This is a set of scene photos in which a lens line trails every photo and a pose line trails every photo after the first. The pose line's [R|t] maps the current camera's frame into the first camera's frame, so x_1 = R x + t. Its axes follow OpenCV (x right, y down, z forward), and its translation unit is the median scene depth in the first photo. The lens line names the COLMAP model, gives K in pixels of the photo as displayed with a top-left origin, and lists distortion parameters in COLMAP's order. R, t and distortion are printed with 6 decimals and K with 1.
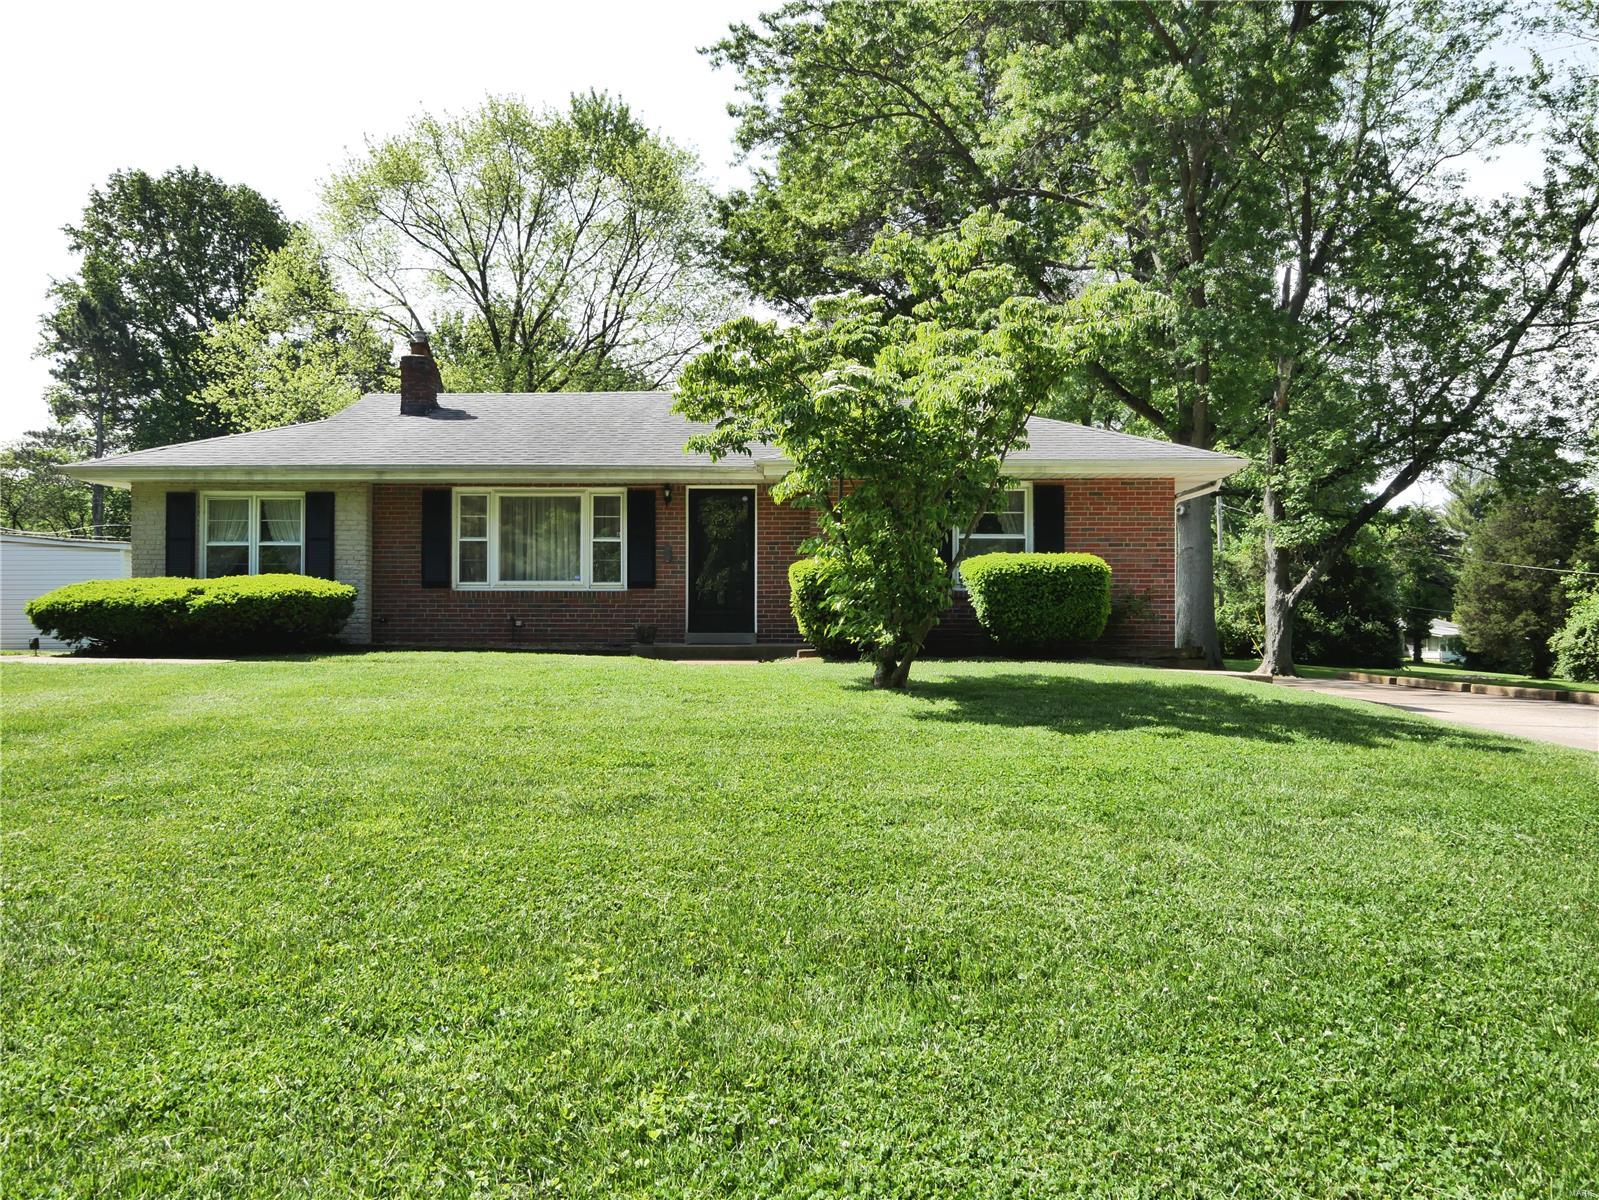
lens RADIAL K [[1164.0, 0, 797.5], [0, 1164.0, 607.6], [0, 0, 1]] dist [-0.002188, -0.020598]
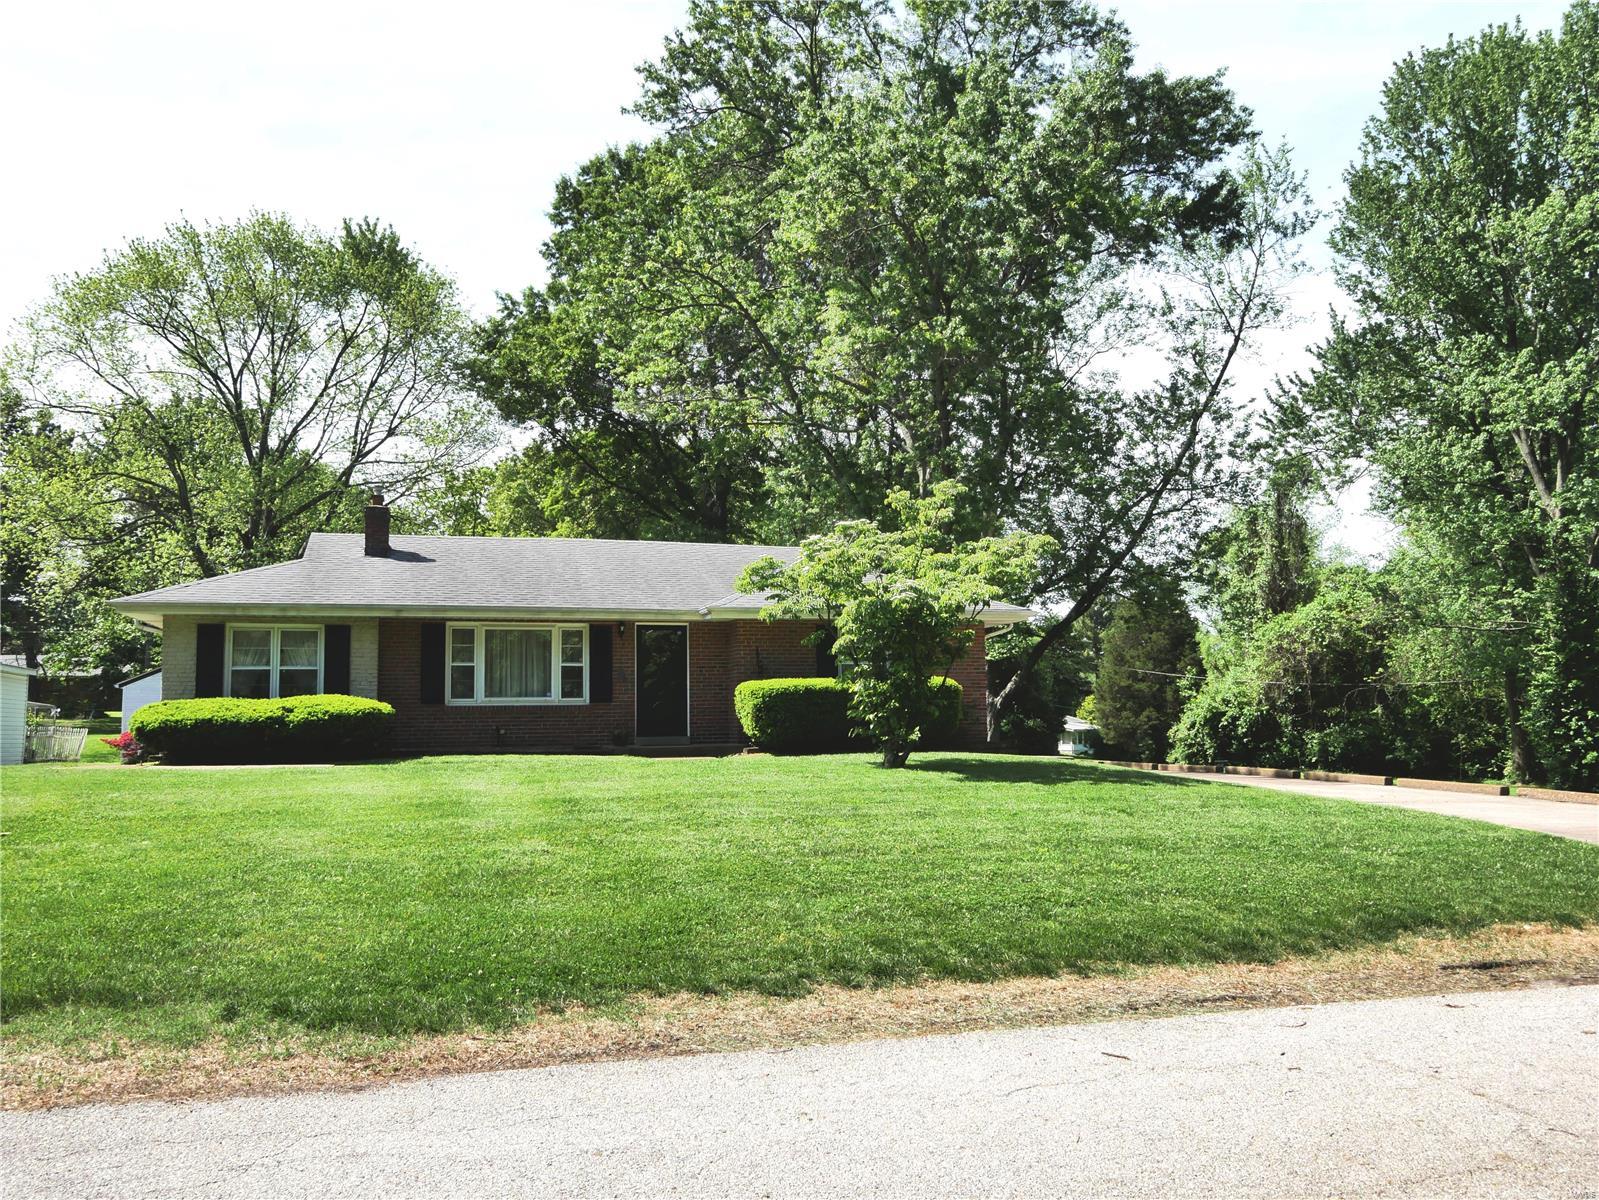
lens RADIAL K [[1253.4, 0, 796.0], [0, 1253.4, 599.1], [0, 0, 1]] dist [-0.002447, 0.000241]
pose [[0.951916, 0.015559, 0.305963, -0.308376], [0.010974, 0.996337, -0.084807, -0.009600], [-0.306162, 0.084087, 0.948259, -0.326708]]
